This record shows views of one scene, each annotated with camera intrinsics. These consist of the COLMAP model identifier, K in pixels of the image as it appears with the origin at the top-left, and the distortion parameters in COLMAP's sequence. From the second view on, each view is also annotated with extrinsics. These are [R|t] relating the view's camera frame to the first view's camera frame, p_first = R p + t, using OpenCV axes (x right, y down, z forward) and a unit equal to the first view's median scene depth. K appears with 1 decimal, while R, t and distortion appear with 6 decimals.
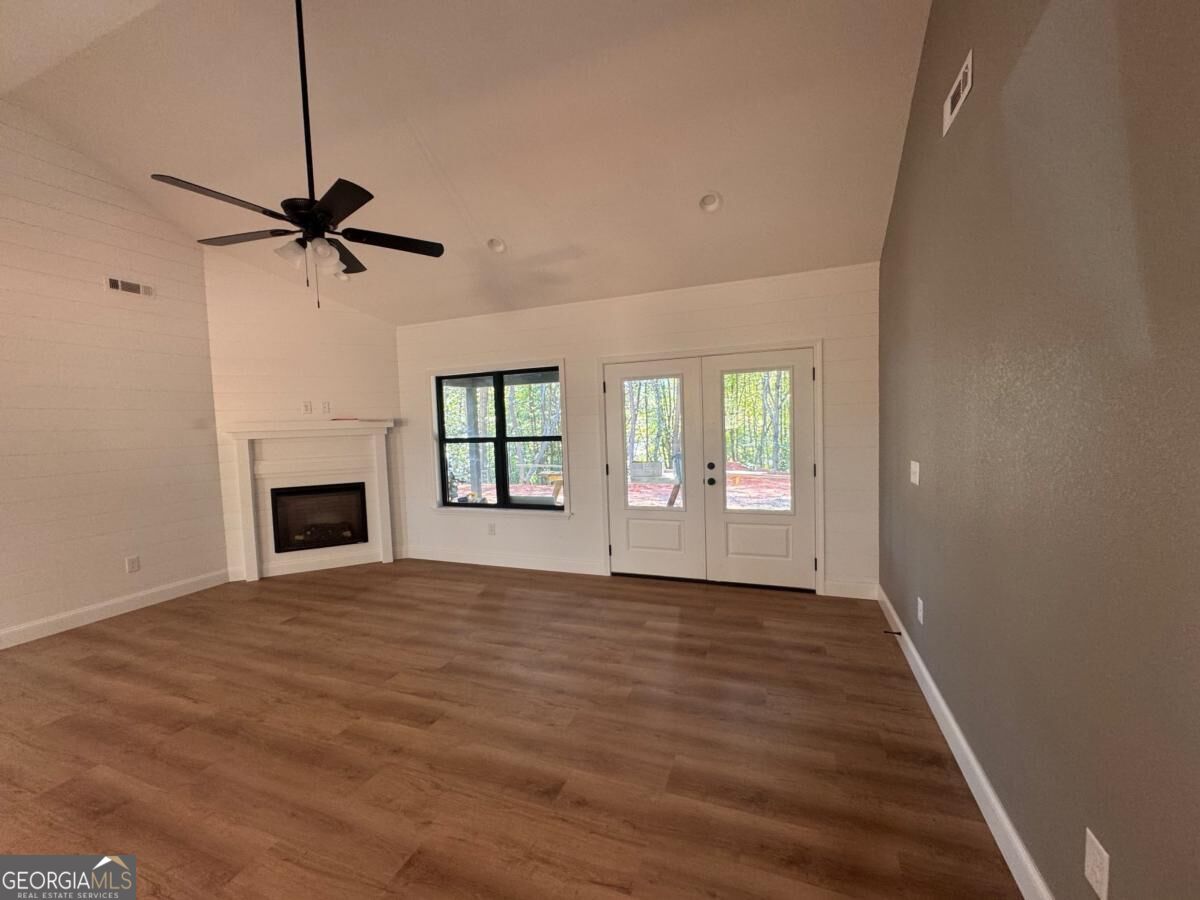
lens RADIAL K [[476.1, 0, 600.0], [0, 476.1, 450.0], [0, 0, 1]] dist [-0.001127, -0.000045]
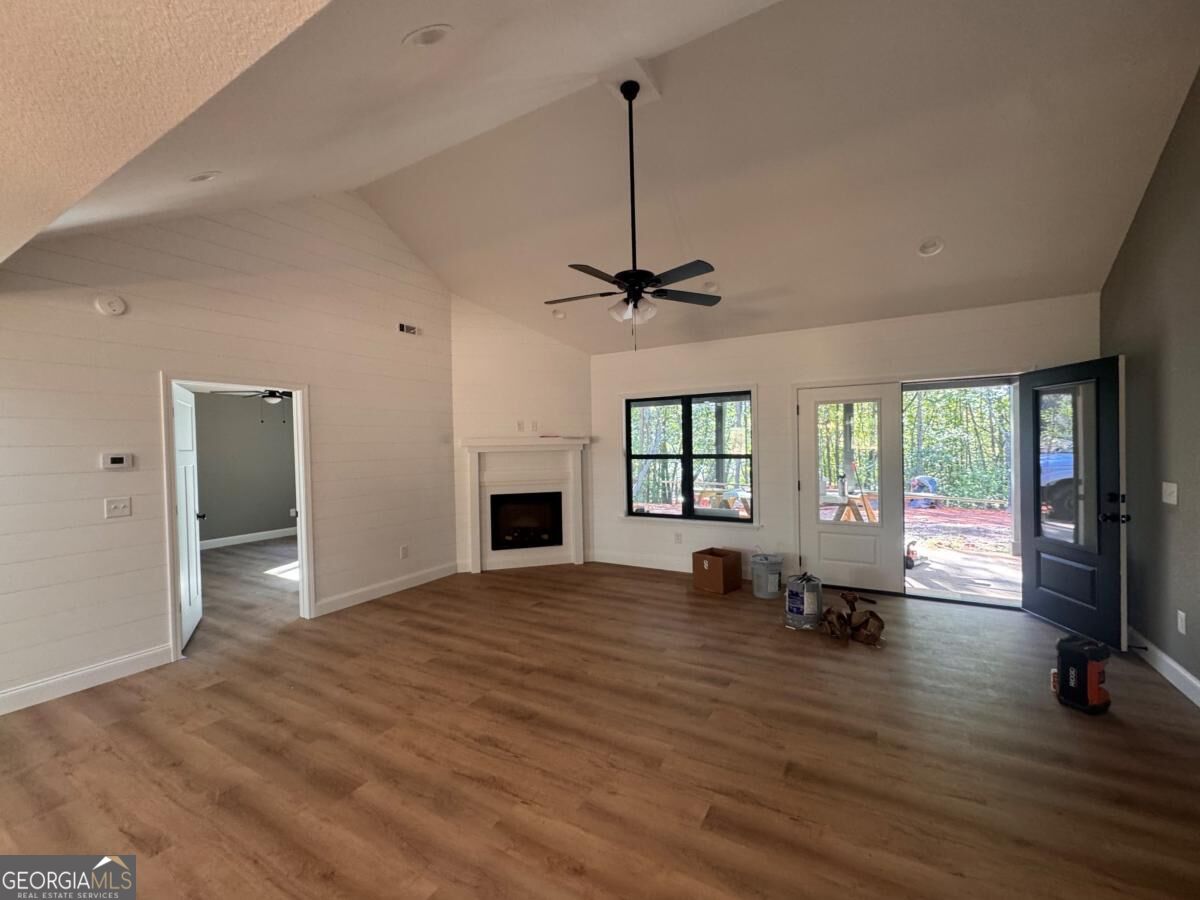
lens RADIAL K [[491.3, 0, 600.0], [0, 491.3, 450.0], [0, 0, 1]] dist [-0.000764, 0.000128]
pose [[0.988334, 0.016038, -0.151458, -0.250595], [-0.022225, 0.998982, -0.039247, 0.012882], [0.150675, 0.042155, 0.987684, -0.165684]]
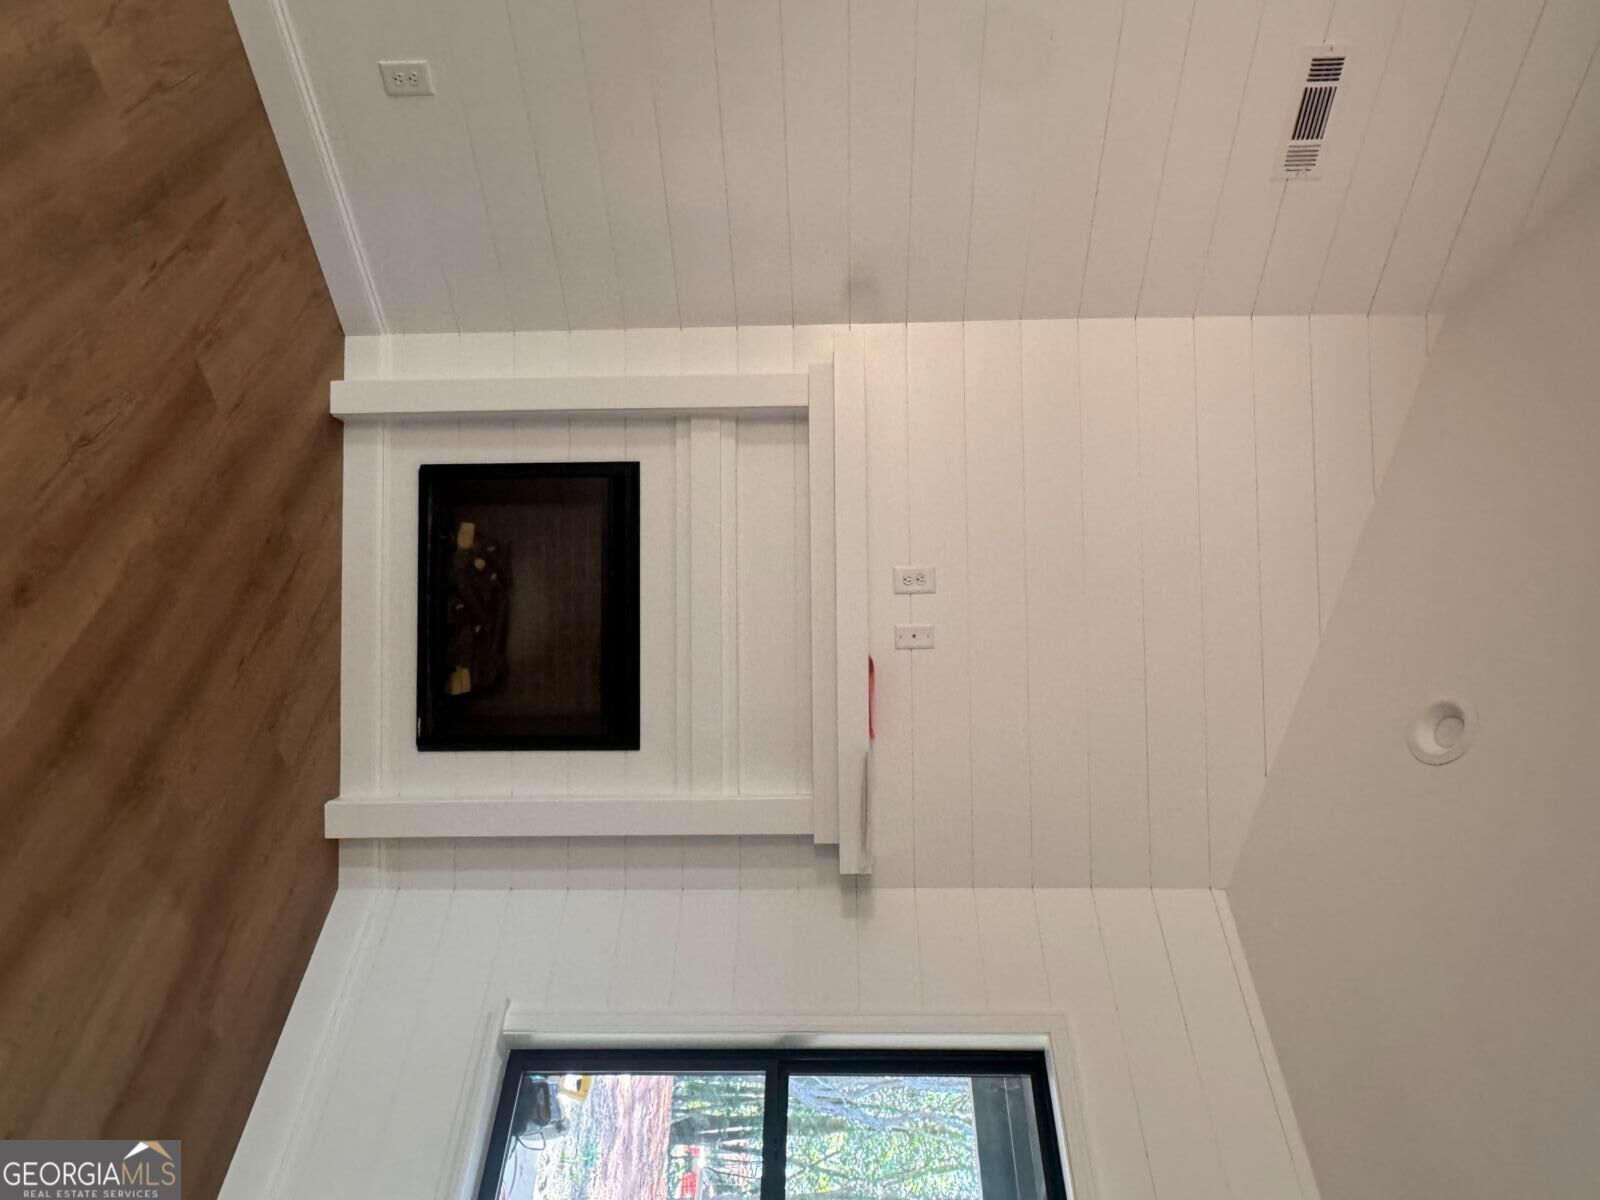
lens RADIAL K [[1104.7, 0, 800.0], [0, 1104.7, 600.0], [0, 0, 1]] dist [0.006515, 0.001369]
pose [[-0.039440, 0.894554, -0.445216, -0.324789], [-0.999027, -0.044113, -0.000134, -0.022091], [-0.019760, 0.444777, 0.895423, 0.437226]]
